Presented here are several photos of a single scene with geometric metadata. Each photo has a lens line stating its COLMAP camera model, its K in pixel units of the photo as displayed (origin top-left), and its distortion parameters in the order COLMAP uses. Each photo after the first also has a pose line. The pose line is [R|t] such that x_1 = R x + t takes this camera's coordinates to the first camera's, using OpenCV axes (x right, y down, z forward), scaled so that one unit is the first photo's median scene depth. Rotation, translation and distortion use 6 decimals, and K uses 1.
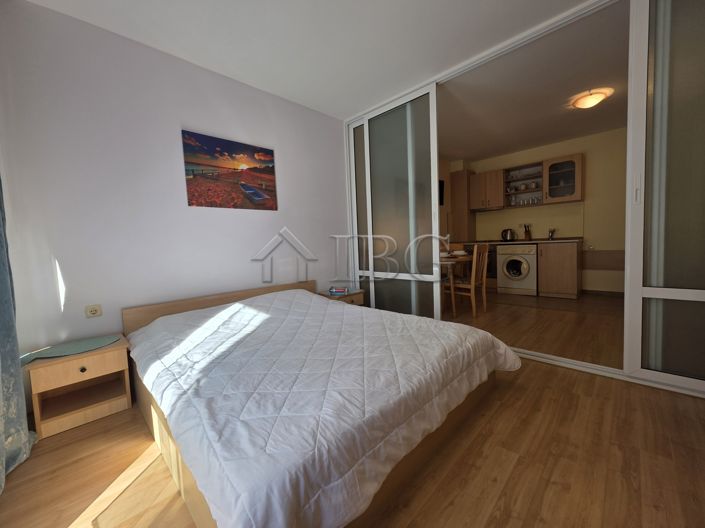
lens RADIAL K [[278.9, 0, 357.5], [0, 278.9, 263.2], [0, 0, 1]] dist [0.004129, -0.001297]
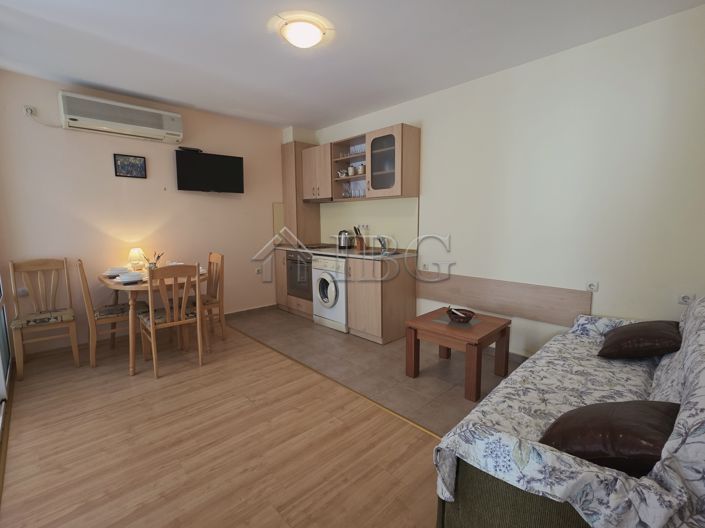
lens RADIAL K [[334.5, 0, 354.2], [0, 334.5, 262.3], [0, 0, 1]] dist [0.003489, -0.000446]
pose [[0.998516, 0.043968, -0.032137, 0.673301], [-0.042213, 0.997681, 0.053398, -0.100778], [0.034410, -0.051962, 0.998056, 0.187246]]
